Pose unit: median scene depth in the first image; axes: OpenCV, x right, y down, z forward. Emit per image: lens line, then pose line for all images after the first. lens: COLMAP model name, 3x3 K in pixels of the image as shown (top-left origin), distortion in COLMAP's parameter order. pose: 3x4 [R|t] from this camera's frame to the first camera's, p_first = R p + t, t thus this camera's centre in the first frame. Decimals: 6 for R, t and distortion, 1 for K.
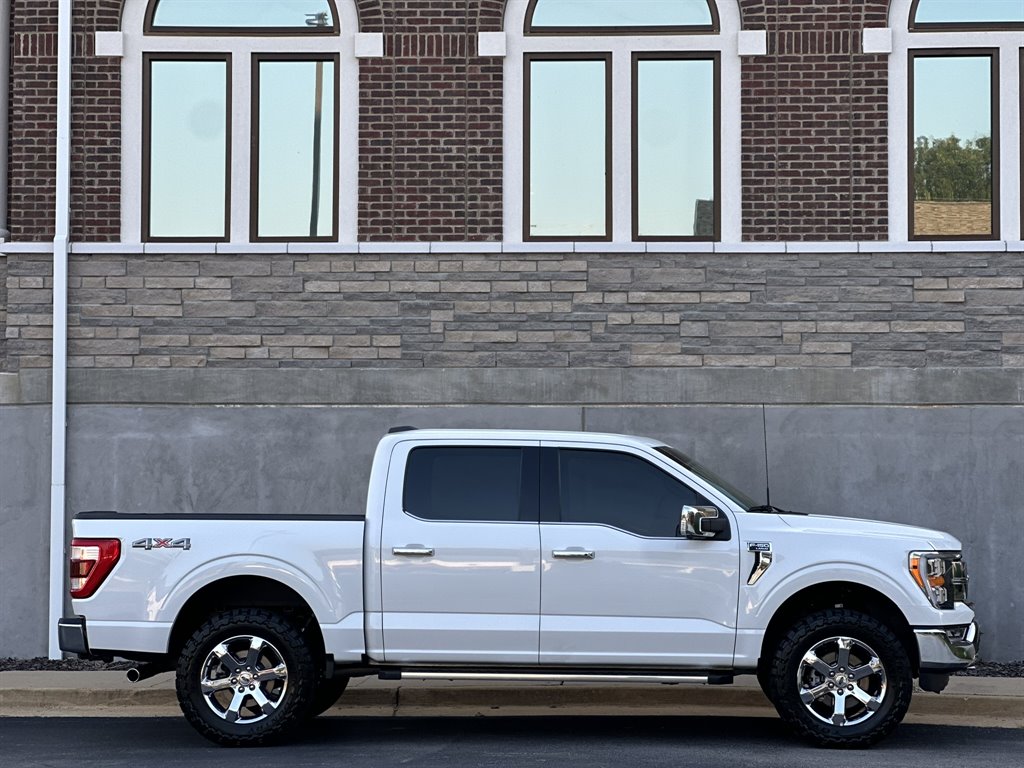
lens RADIAL K [[2251.6, 0, 515.4], [0, 2251.6, 363.1], [0, 0, 1]] dist [-0.299772, 8.382437]
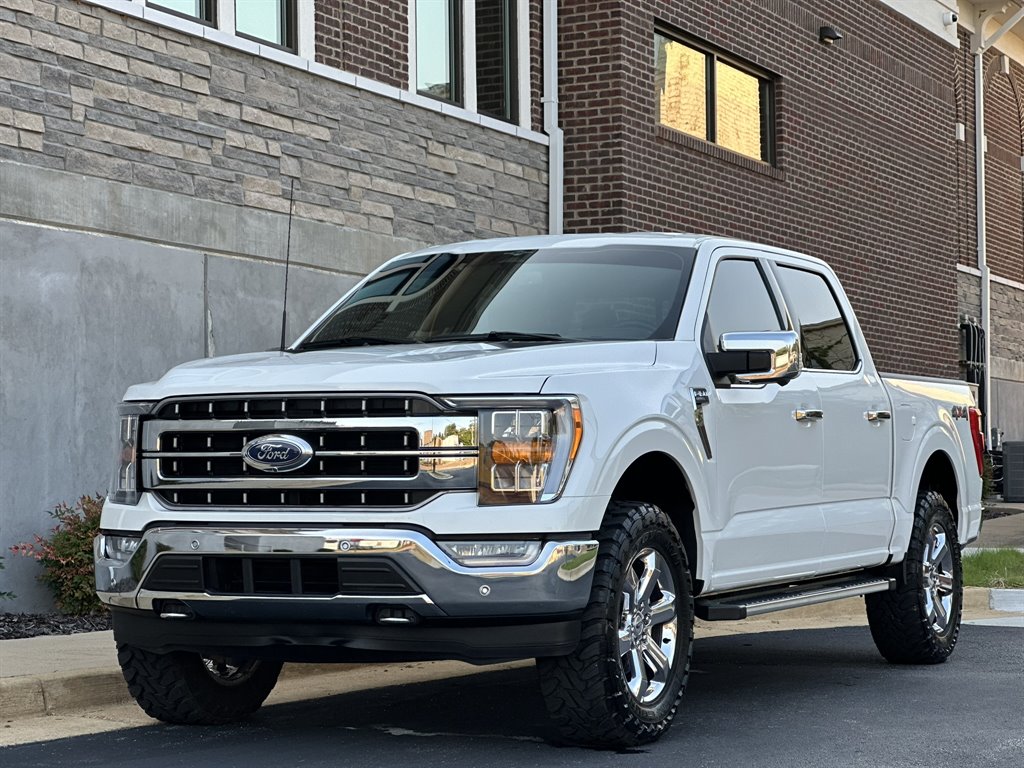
lens RADIAL K [[2306.1, 0, 536.9], [0, 2306.1, 362.7], [0, 0, 1]] dist [-0.041550, 3.616542]
pose [[0.407751, 0.049581, 0.911746, -0.599103], [-0.052765, 0.998135, -0.030682, 0.071342], [-0.911567, -0.035598, 0.409607, 0.593878]]
